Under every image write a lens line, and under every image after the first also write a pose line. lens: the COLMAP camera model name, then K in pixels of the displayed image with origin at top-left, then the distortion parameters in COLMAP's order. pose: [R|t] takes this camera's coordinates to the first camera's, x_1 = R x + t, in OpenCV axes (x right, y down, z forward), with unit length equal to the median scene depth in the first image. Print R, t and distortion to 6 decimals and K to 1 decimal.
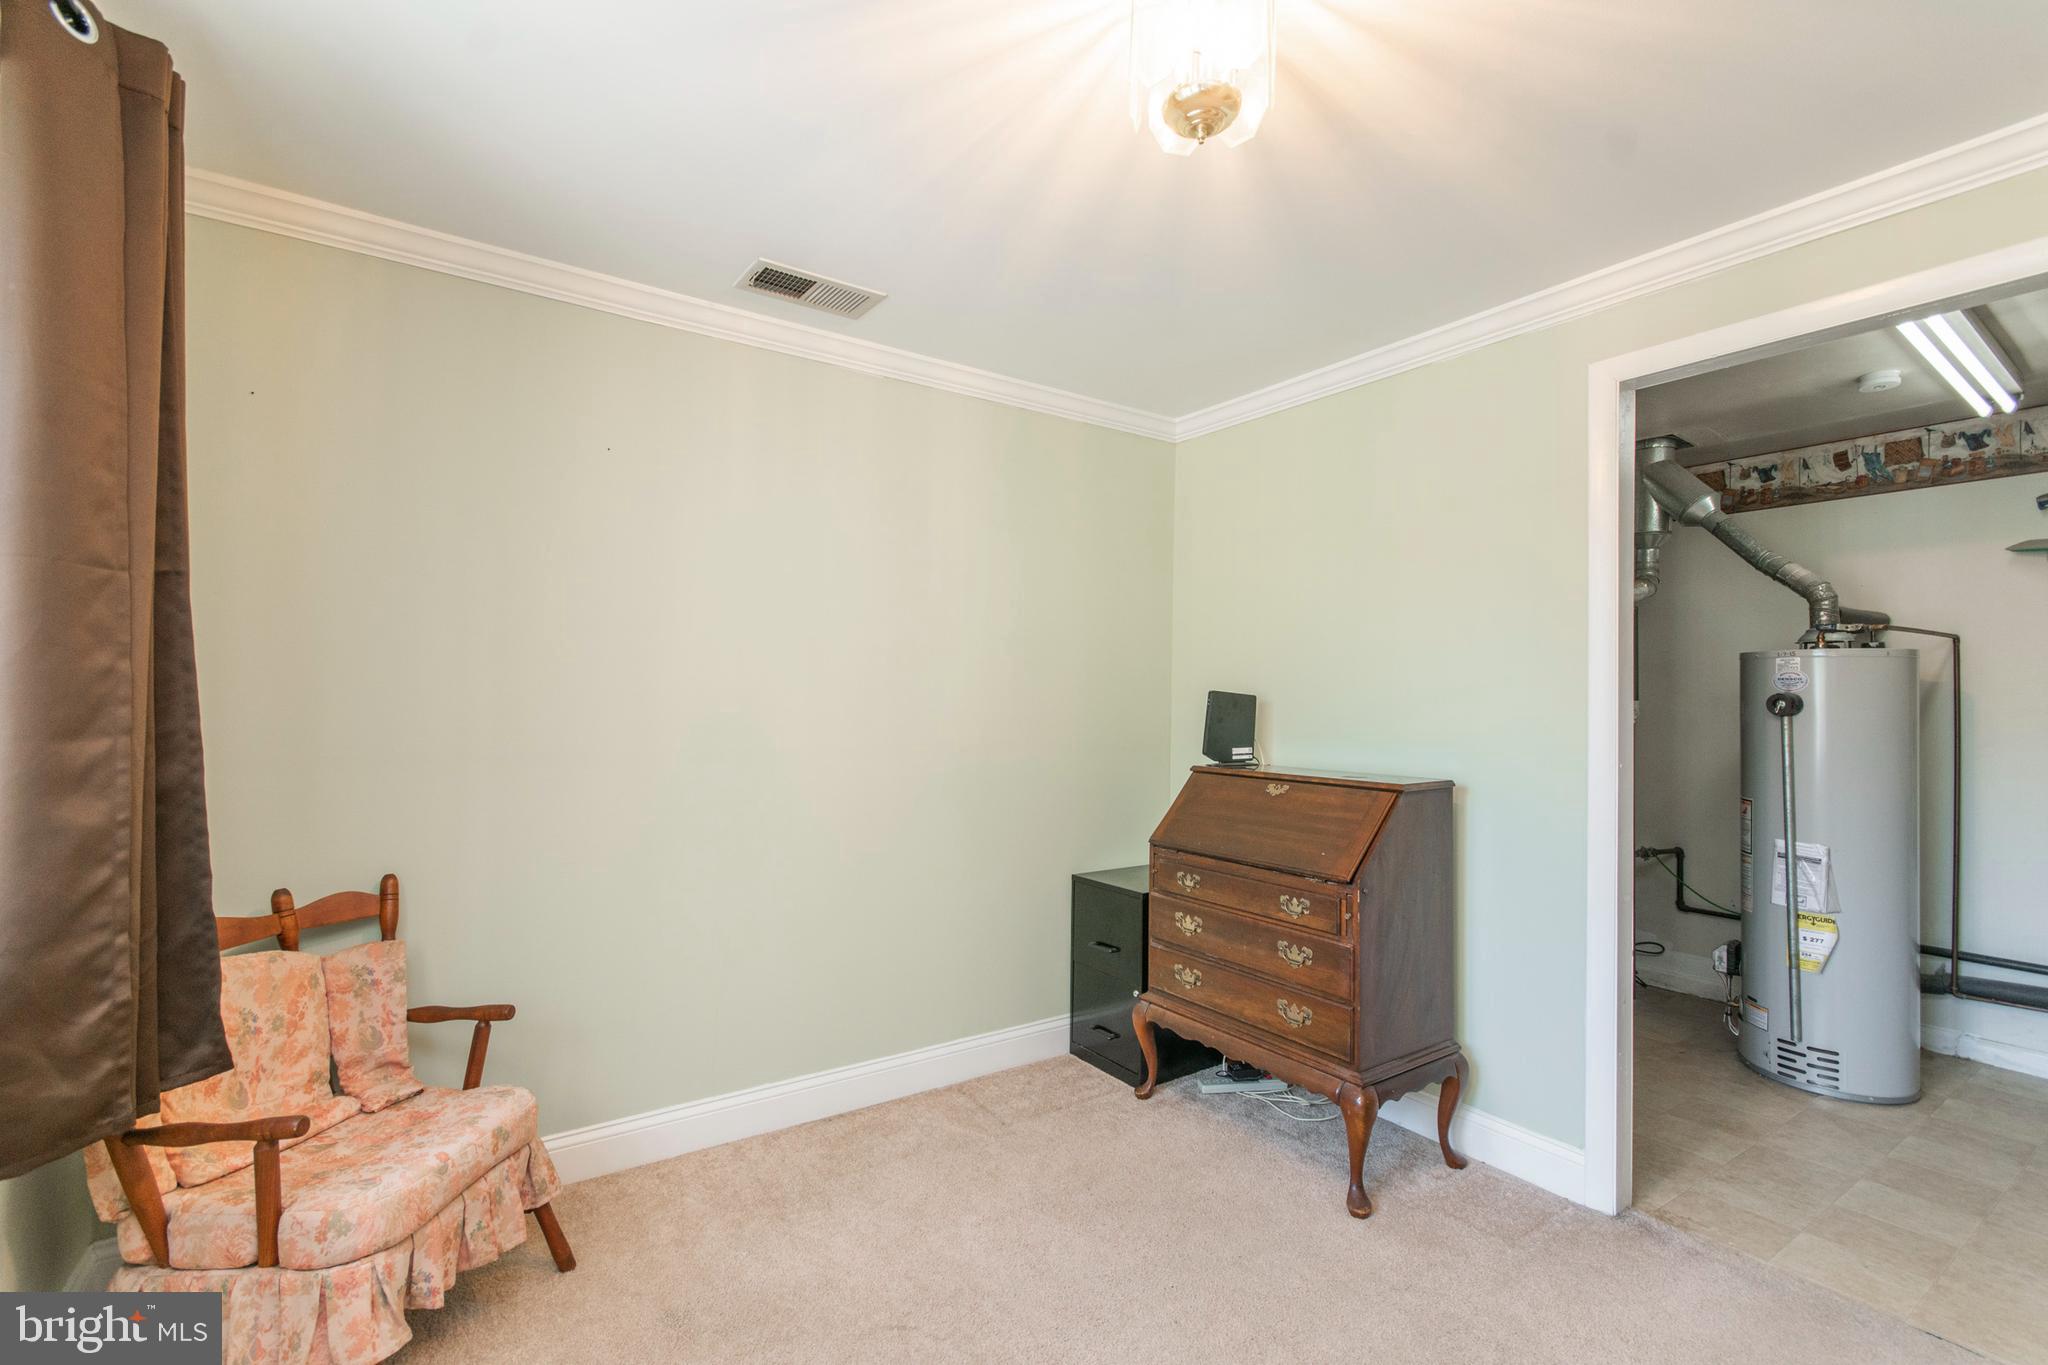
lens RADIAL K [[906.0, 0, 983.8], [0, 906.0, 692.1], [0, 0, 1]] dist [0.004323, -0.001016]
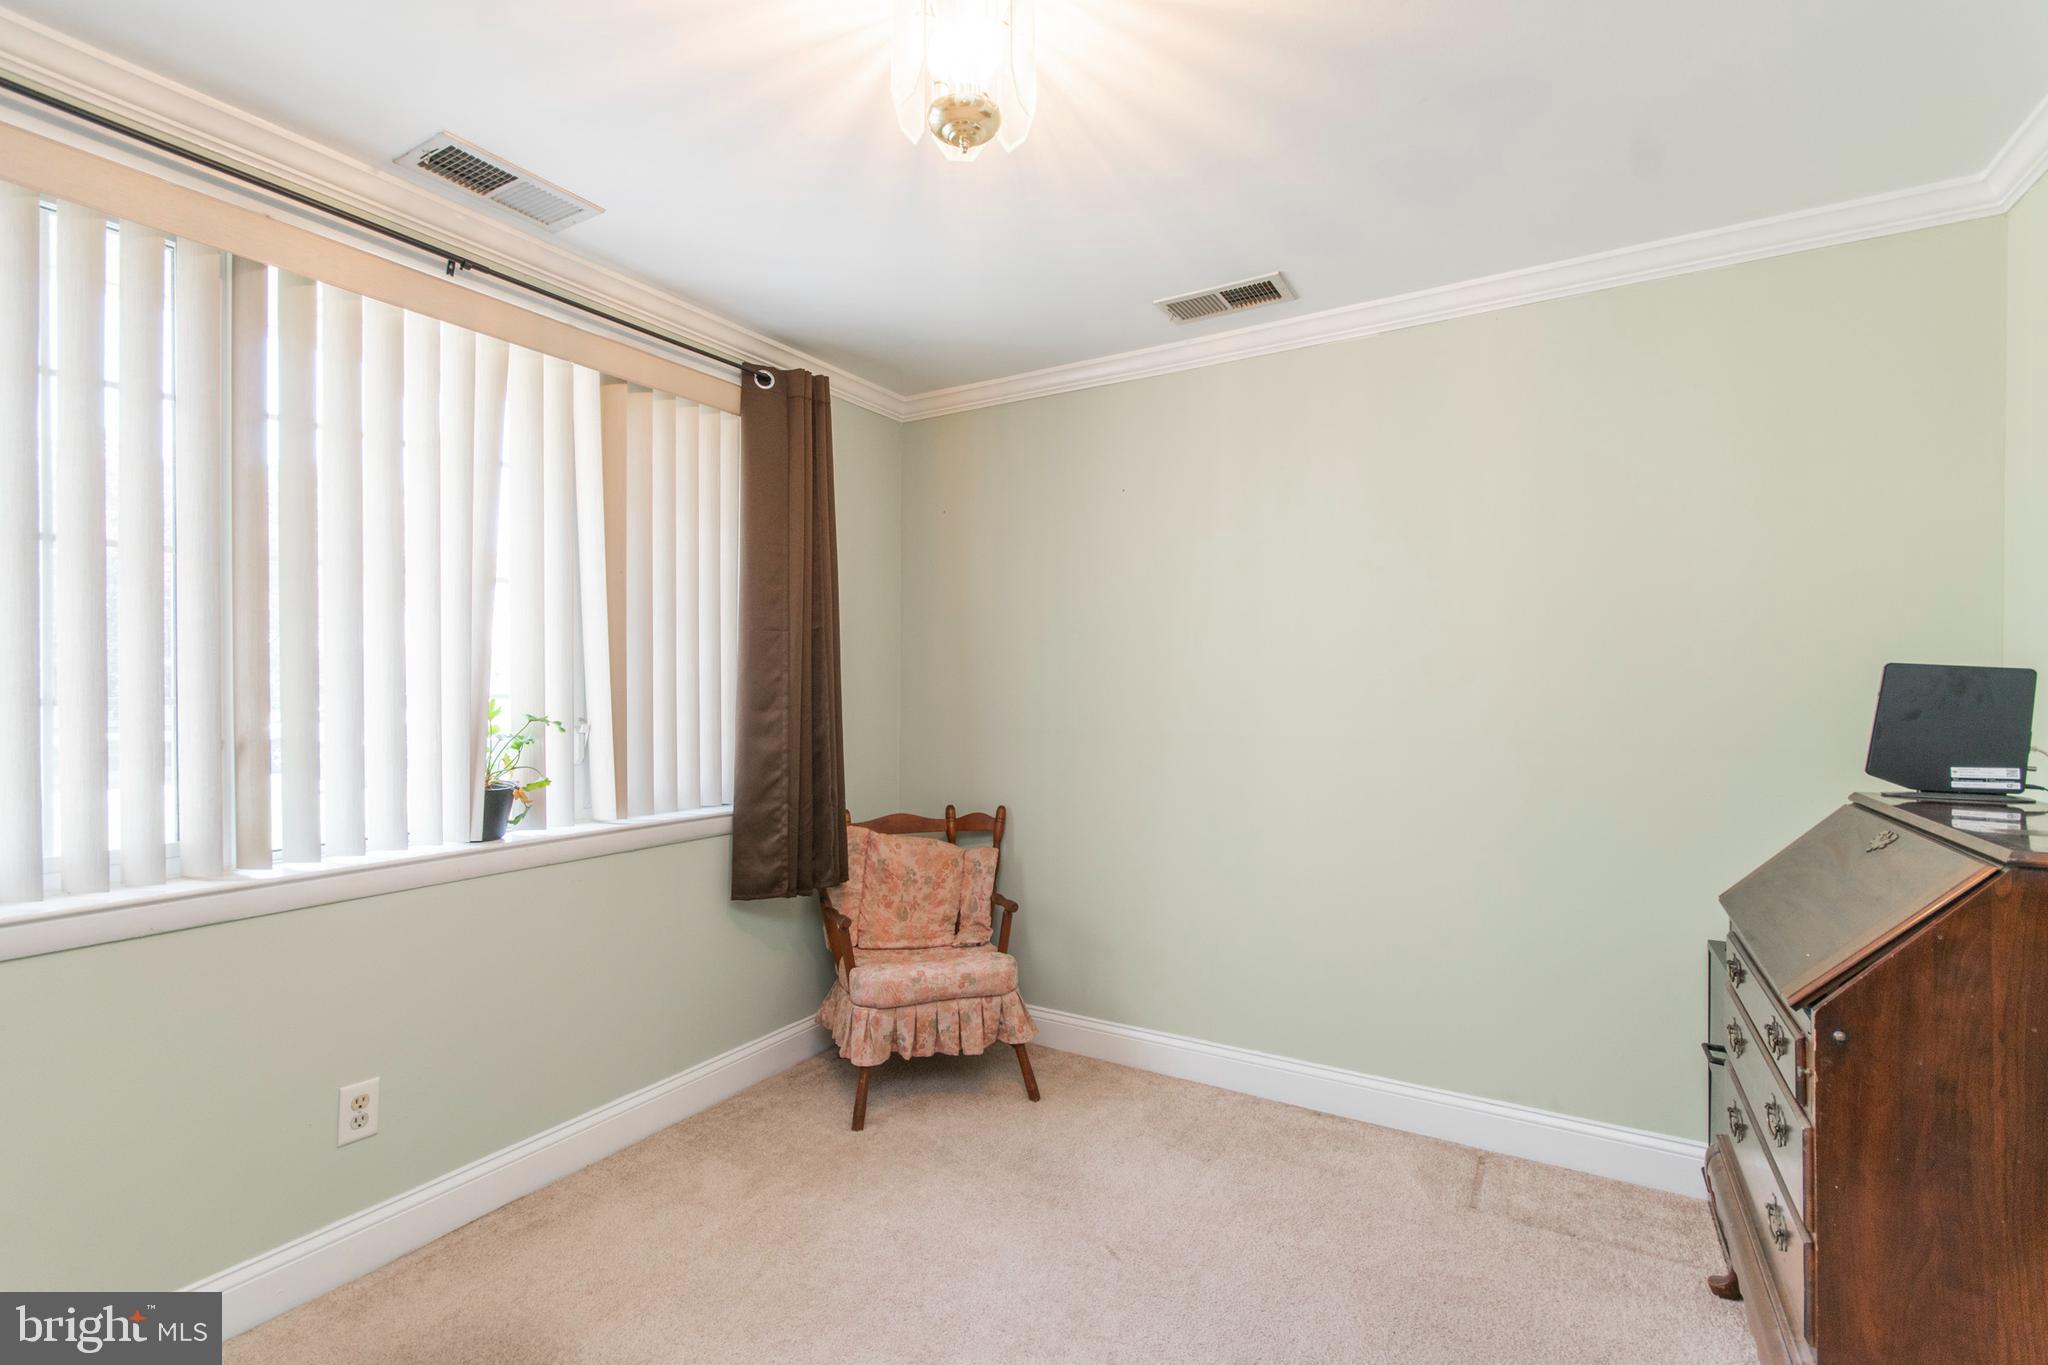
lens RADIAL K [[906.0, 0, 1013.3], [0, 906.0, 695.7], [0, 0, 1]] dist [0.004323, -0.001016]
pose [[0.431371, -0.005152, -0.902160, 0.746179], [0.015615, 0.999877, 0.001757, 0.012654], [0.902040, -0.014845, 0.431398, 0.363631]]
